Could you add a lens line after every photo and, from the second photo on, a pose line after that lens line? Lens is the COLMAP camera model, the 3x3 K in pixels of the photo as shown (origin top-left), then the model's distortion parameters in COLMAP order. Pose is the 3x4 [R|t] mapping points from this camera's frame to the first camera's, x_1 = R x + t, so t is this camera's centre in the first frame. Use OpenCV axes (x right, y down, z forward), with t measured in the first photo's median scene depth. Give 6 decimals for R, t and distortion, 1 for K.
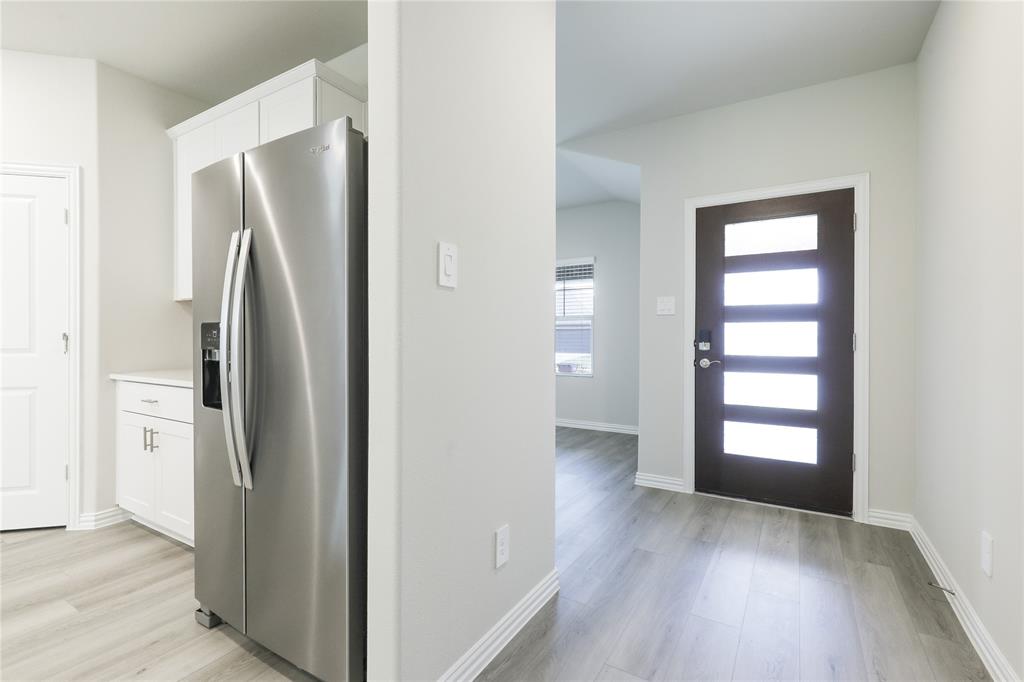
lens RADIAL K [[481.2, 0, 492.1], [0, 481.2, 339.4], [0, 0, 1]] dist [-0.001259, -0.000155]
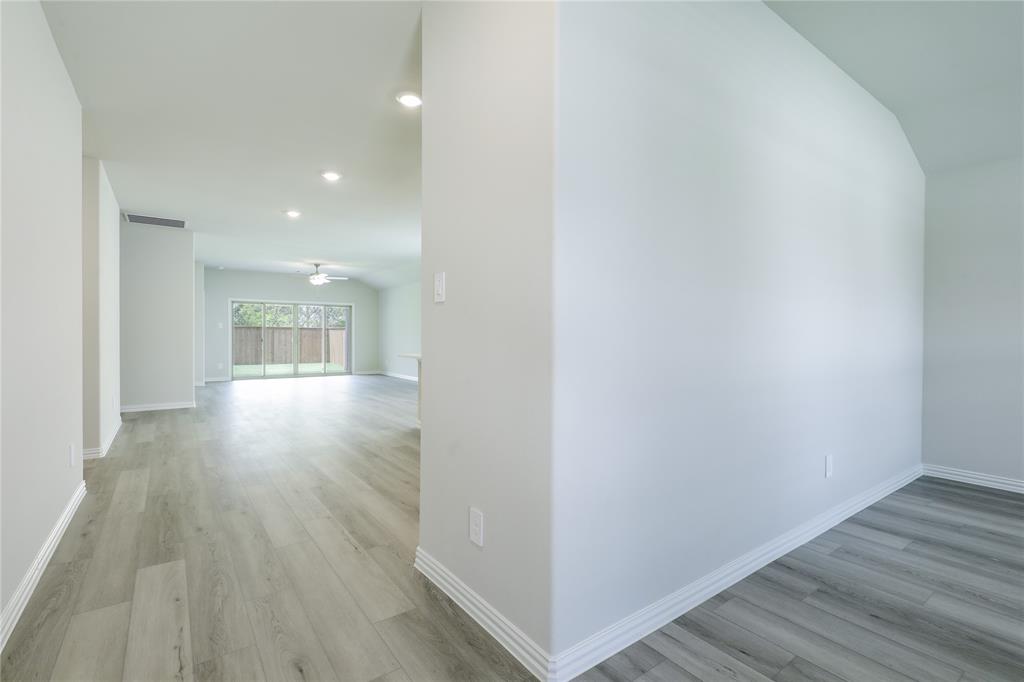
lens RADIAL K [[465.2, 0, 515.1], [0, 465.2, 337.6], [0, 0, 1]] dist [0.002844, -0.000040]
pose [[-0.356538, 0.000785, -0.934280, 0.573910], [-0.010575, 0.999932, 0.004876, -0.004974], [0.934221, 0.011619, -0.356506, 0.852699]]
